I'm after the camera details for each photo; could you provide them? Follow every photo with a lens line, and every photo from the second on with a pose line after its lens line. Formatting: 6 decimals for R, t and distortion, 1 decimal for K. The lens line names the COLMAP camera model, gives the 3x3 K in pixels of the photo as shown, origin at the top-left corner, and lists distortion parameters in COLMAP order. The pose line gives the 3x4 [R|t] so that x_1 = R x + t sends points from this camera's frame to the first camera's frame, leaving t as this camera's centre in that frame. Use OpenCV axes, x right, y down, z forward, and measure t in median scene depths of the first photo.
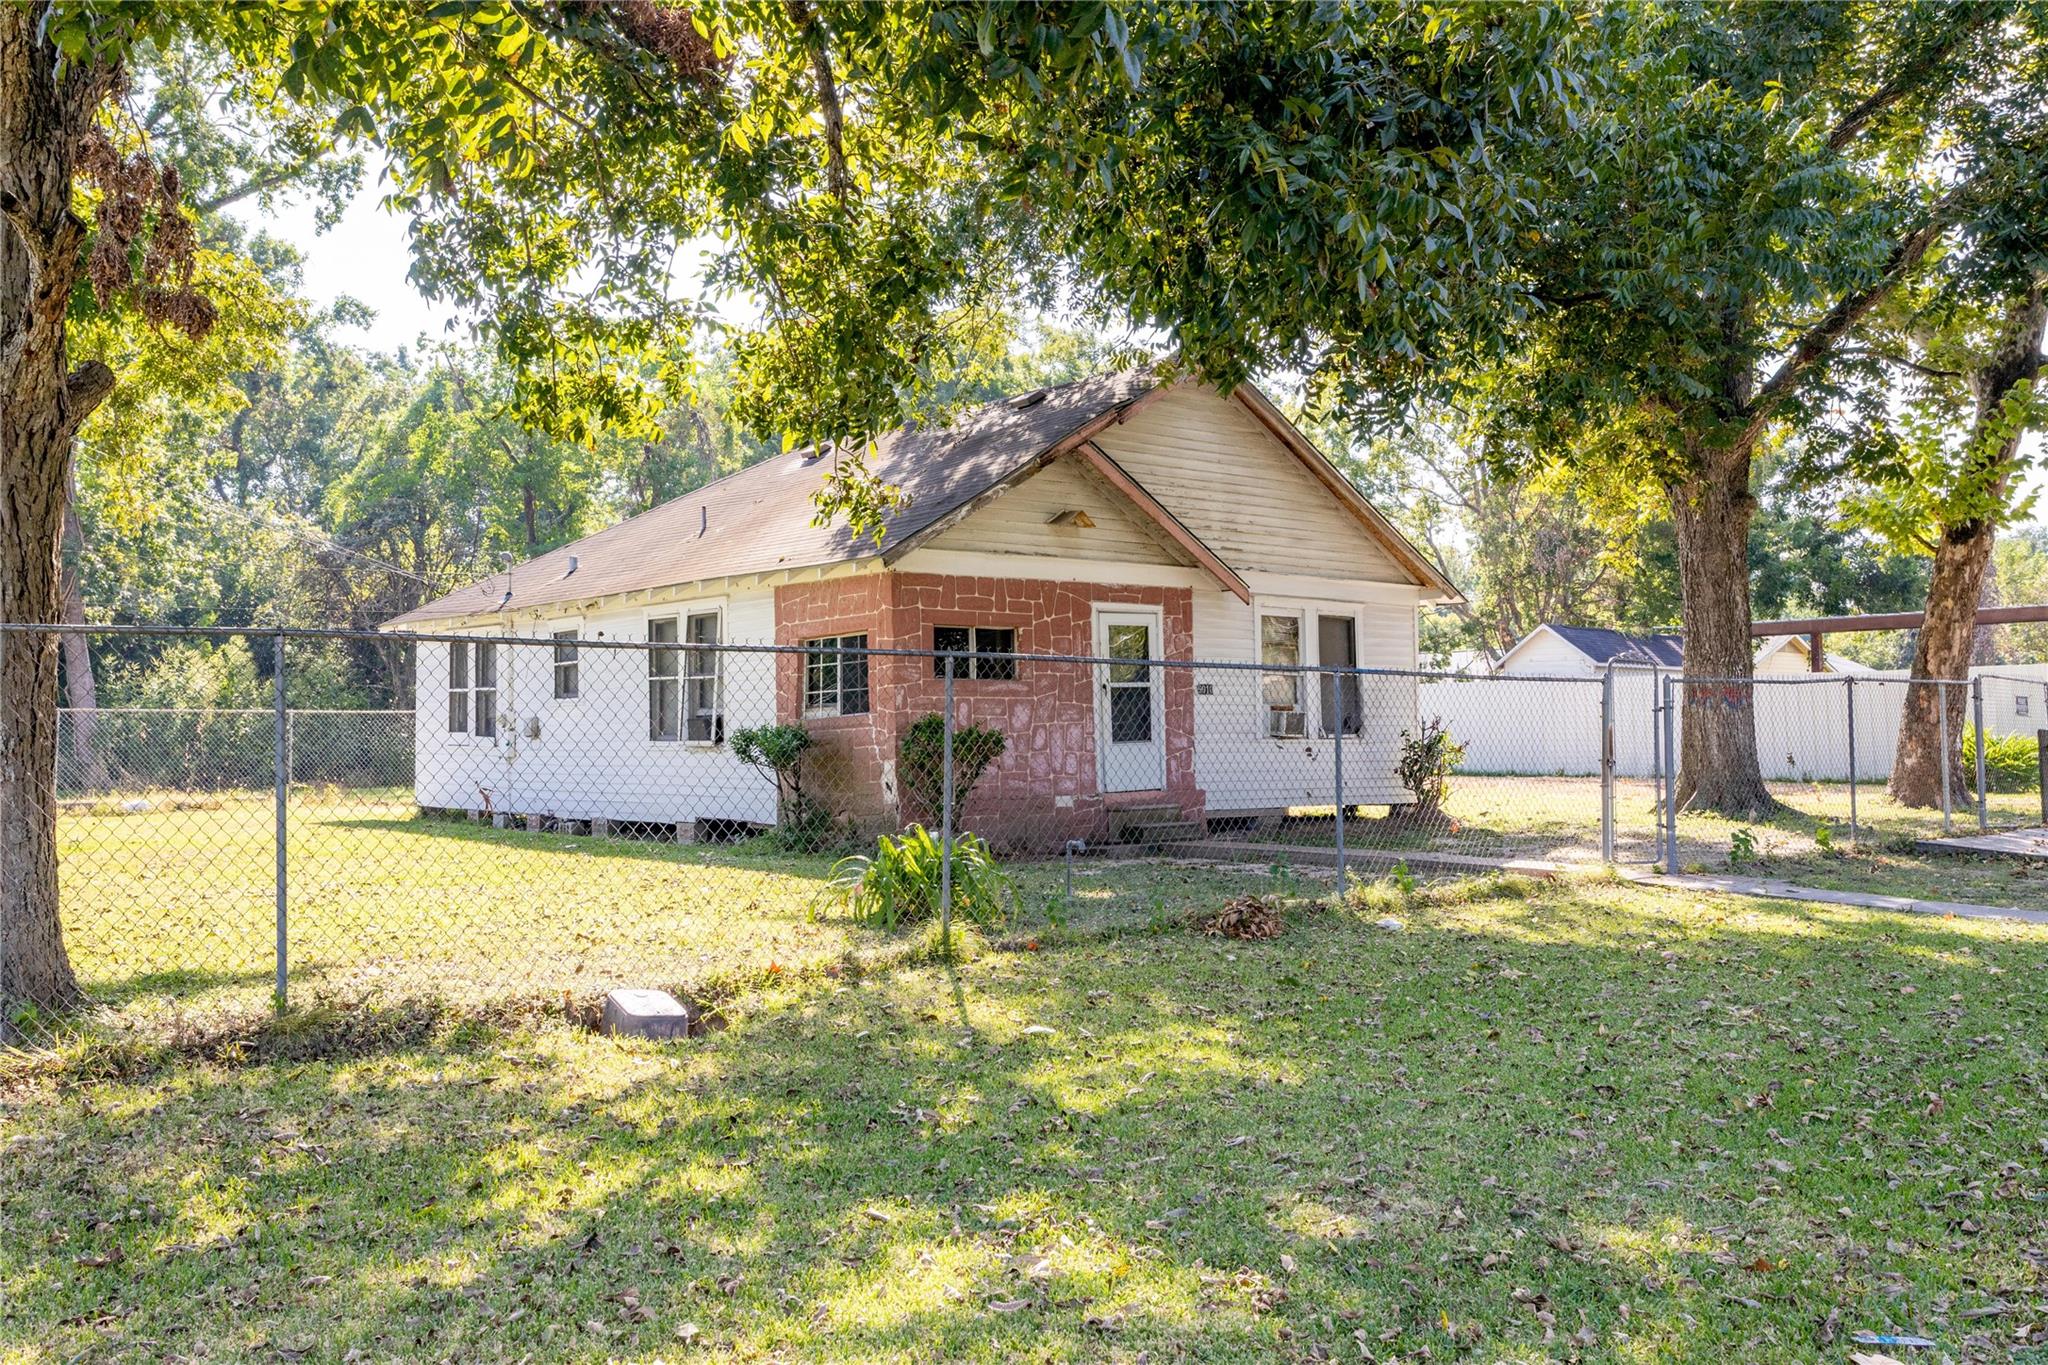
lens RADIAL K [[1846.0, 0, 1025.5], [0, 1846.0, 680.7], [0, 0, 1]] dist [0.006574, -0.001835]
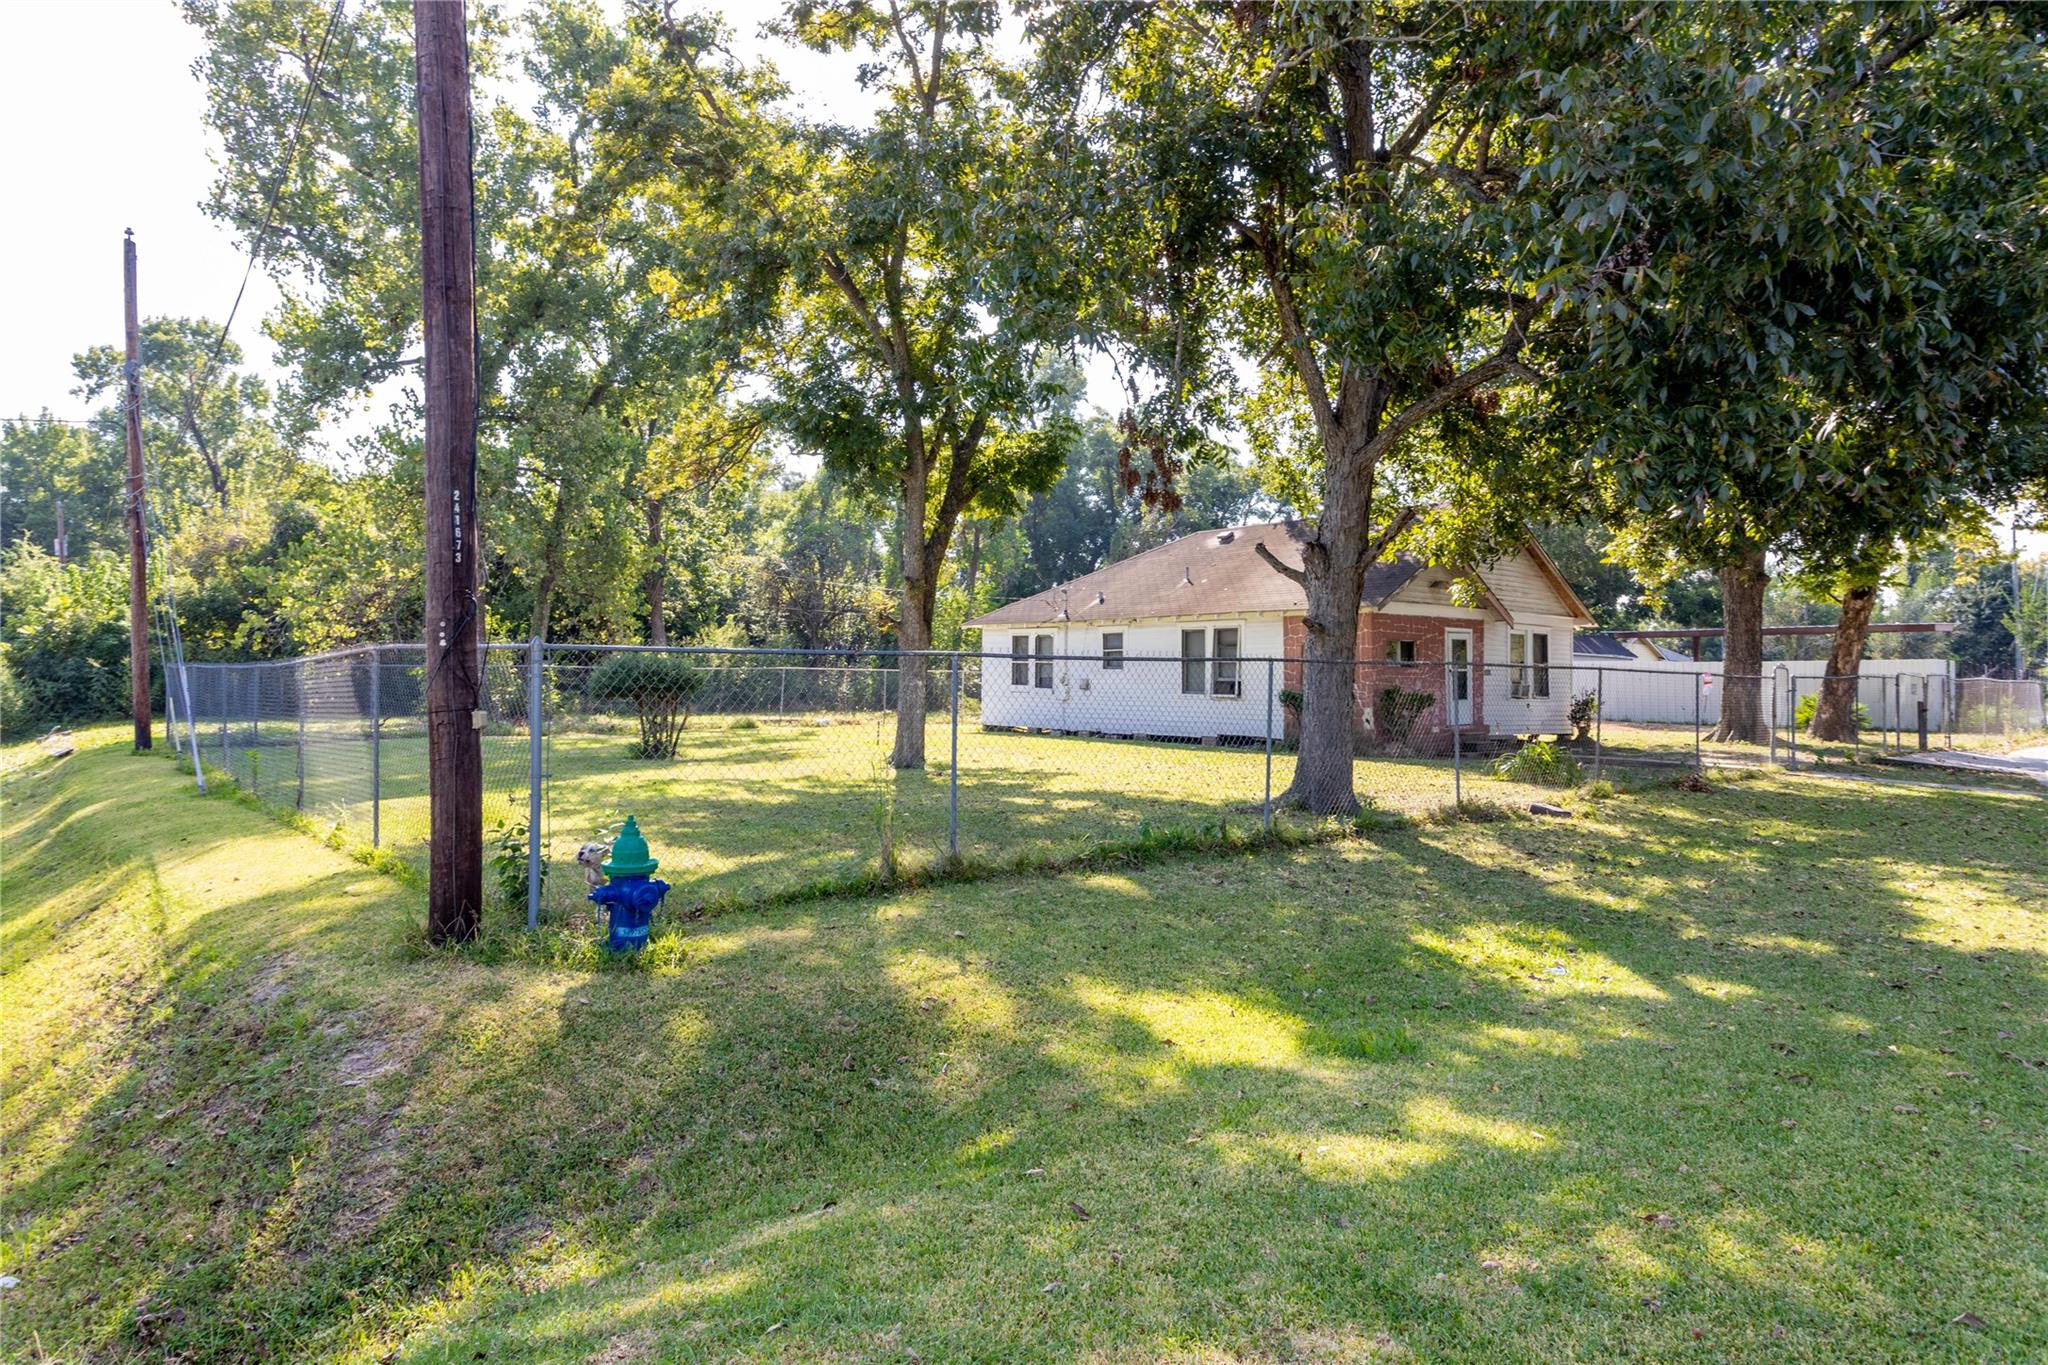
lens RADIAL K [[1214.1, 0, 1022.9], [0, 1214.1, 678.1], [0, 0, 1]] dist [-0.001799, 0.000002]
pose [[0.999759, 0.018536, -0.011737, -0.374527], [-0.018202, 0.999443, 0.027971, -0.016251], [0.012249, -0.027750, 0.999540, -0.270483]]
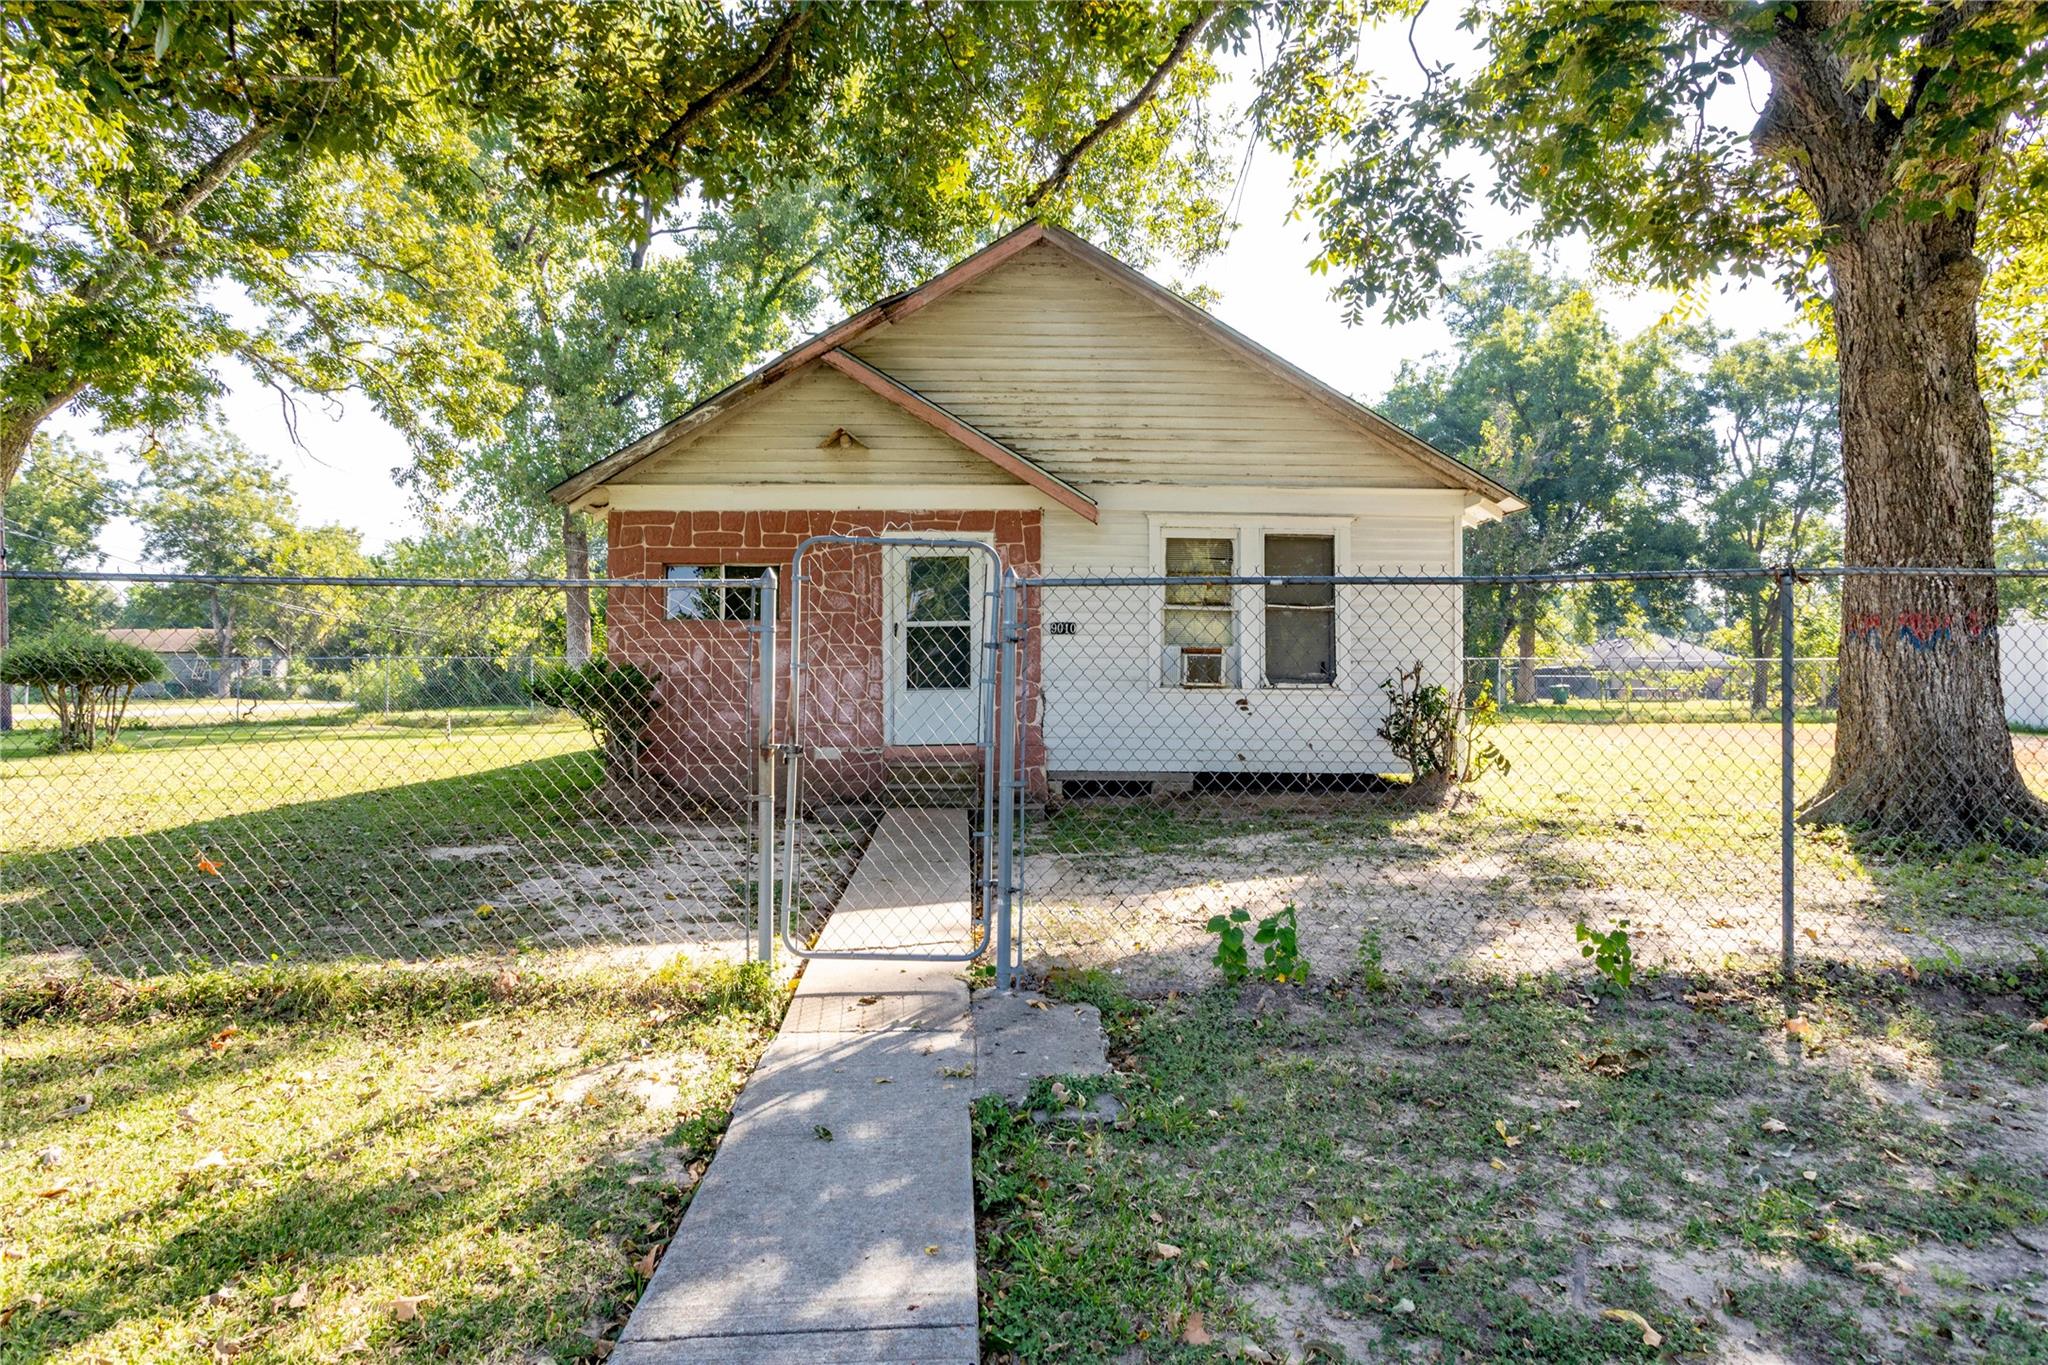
lens RADIAL K [[1171.9, 0, 1023.0], [0, 1171.9, 684.7], [0, 0, 1]] dist [0.002171, 0.000028]
pose [[0.768794, 0.010474, -0.639411, 0.430342], [0.010823, 0.999510, 0.029386, 0.014615], [0.639405, -0.029512, 0.768304, 0.578743]]
